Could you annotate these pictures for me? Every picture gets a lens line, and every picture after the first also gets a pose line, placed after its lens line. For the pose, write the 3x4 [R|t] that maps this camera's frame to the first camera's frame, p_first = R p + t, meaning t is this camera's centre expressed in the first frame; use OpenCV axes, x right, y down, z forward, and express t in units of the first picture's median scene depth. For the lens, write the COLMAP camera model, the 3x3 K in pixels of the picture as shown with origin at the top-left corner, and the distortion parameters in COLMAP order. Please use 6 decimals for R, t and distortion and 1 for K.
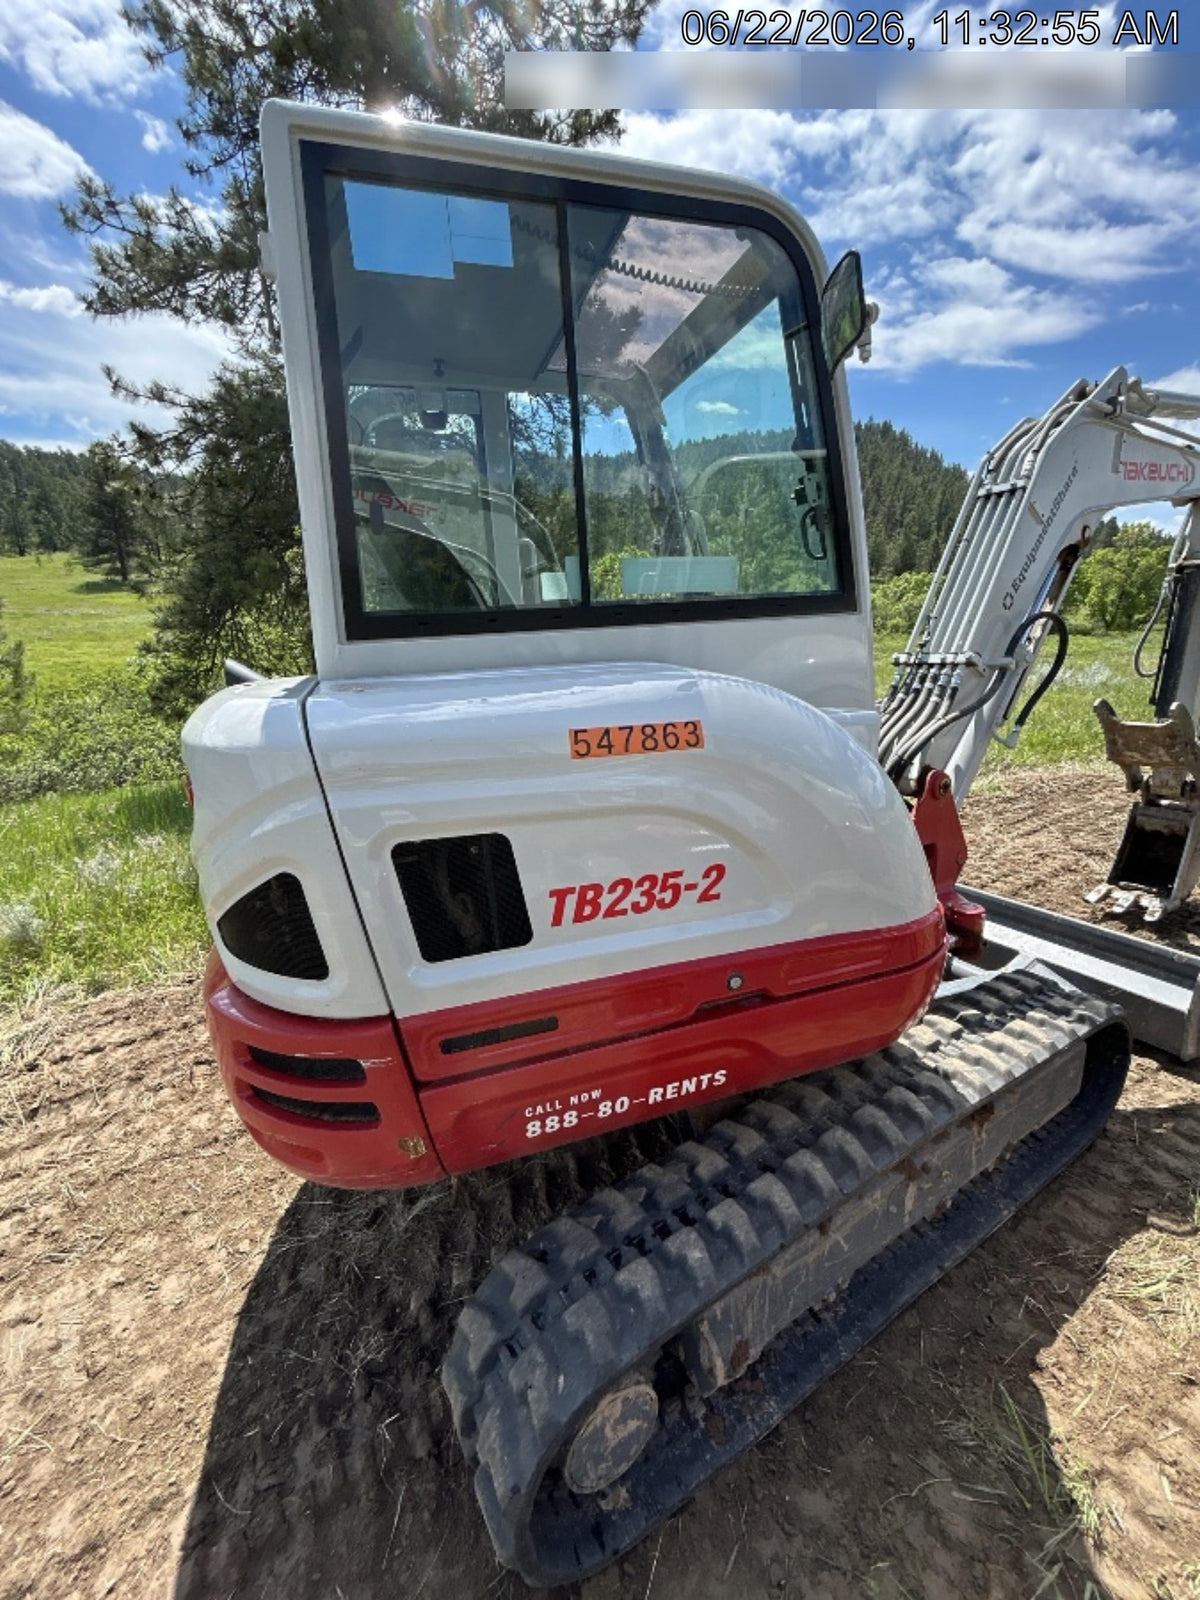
lens RADIAL K [[646.1, 0, 600.0], [0, 646.1, 800.0], [0, 0, 1]] dist [-0.002612, -0.000663]
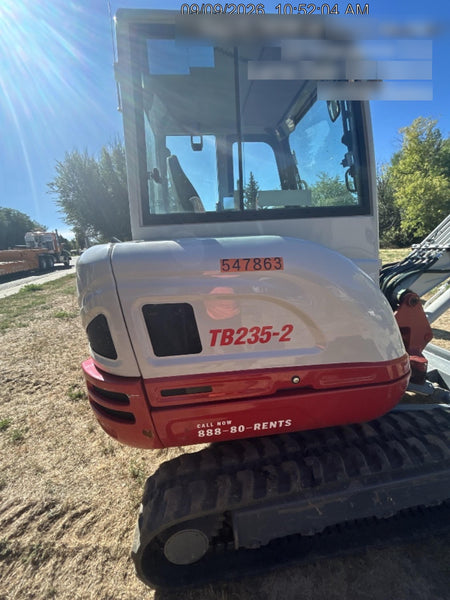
lens RADIAL K [[242.3, 0, 225.0], [0, 242.3, 300.0], [0, 0, 1]] dist [-0.002612, -0.000663]
pose [[0.979249, 0.050116, -0.196365, 0.130718], [-0.053007, 0.998549, -0.009490, 0.037573], [0.195605, 0.019702, 0.980485, 0.163937]]
